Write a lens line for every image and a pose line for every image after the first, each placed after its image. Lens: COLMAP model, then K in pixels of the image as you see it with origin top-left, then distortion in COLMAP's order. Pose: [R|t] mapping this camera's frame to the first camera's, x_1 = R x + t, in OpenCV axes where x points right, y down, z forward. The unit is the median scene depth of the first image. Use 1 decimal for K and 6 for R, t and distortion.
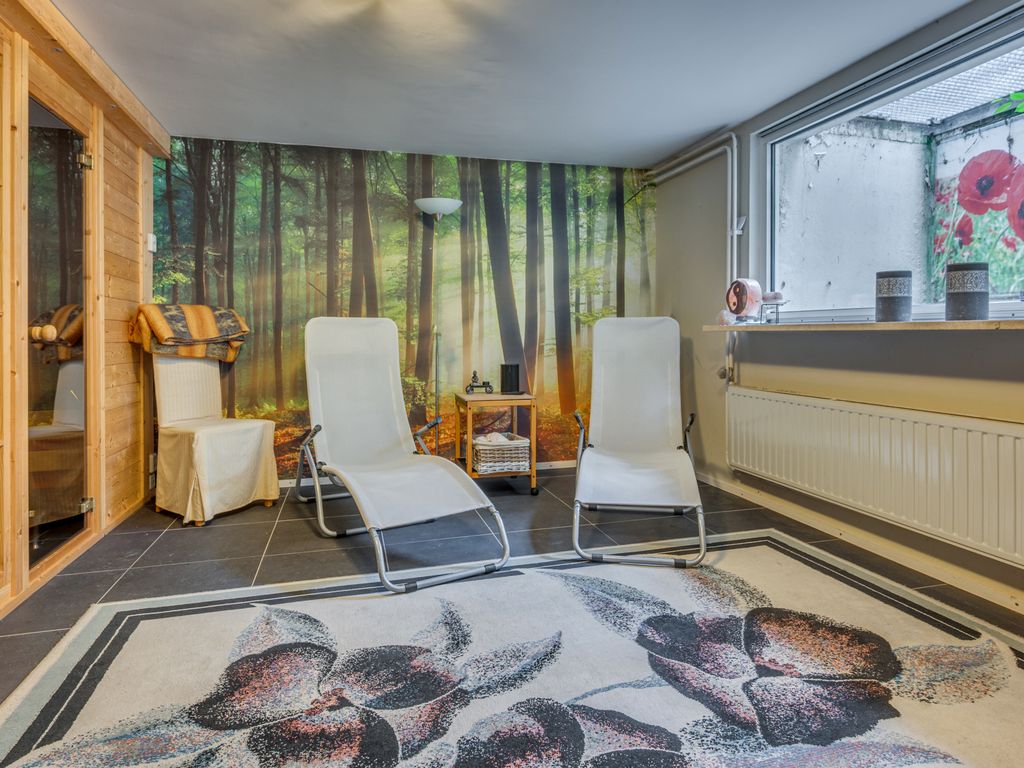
lens RADIAL K [[595.0, 0, 512.6], [0, 595.0, 336.1], [0, 0, 1]] dist [0.003983, 0.000241]
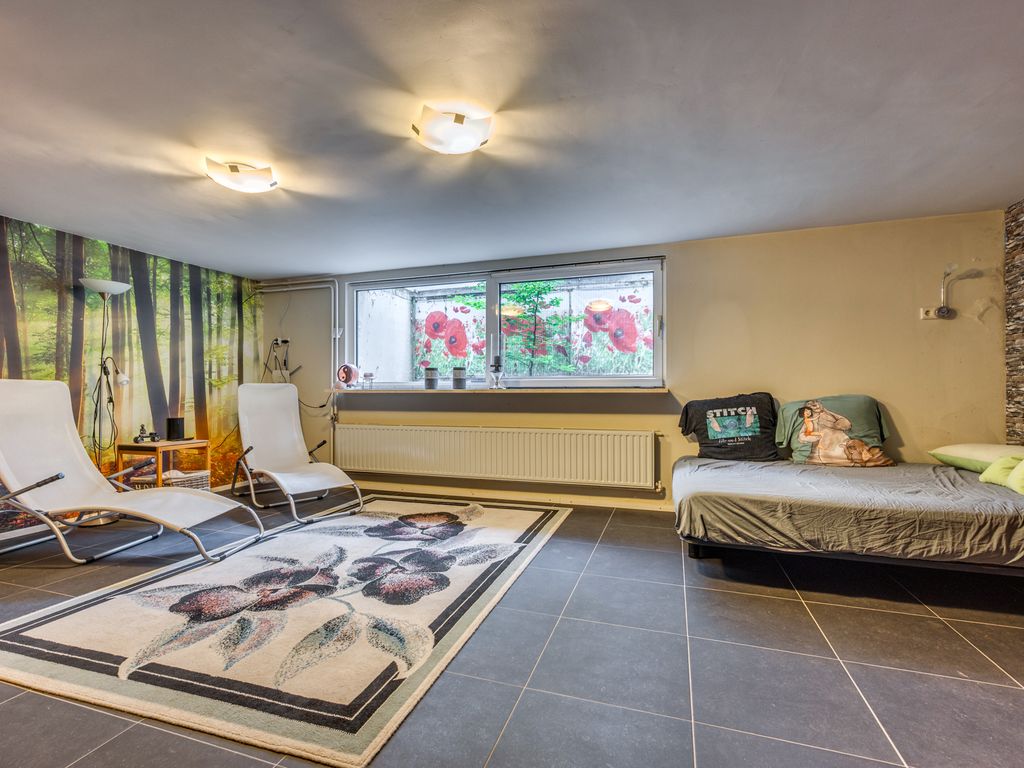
lens RADIAL K [[472.6, 0, 514.3], [0, 472.6, 387.8], [0, 0, 1]] dist [0.002291, 0.000412]
pose [[0.559497, 0.008697, 0.828787, -0.450194], [0.004211, 0.999902, -0.013336, -0.001701], [-0.828822, 0.010951, 0.559406, -0.194251]]
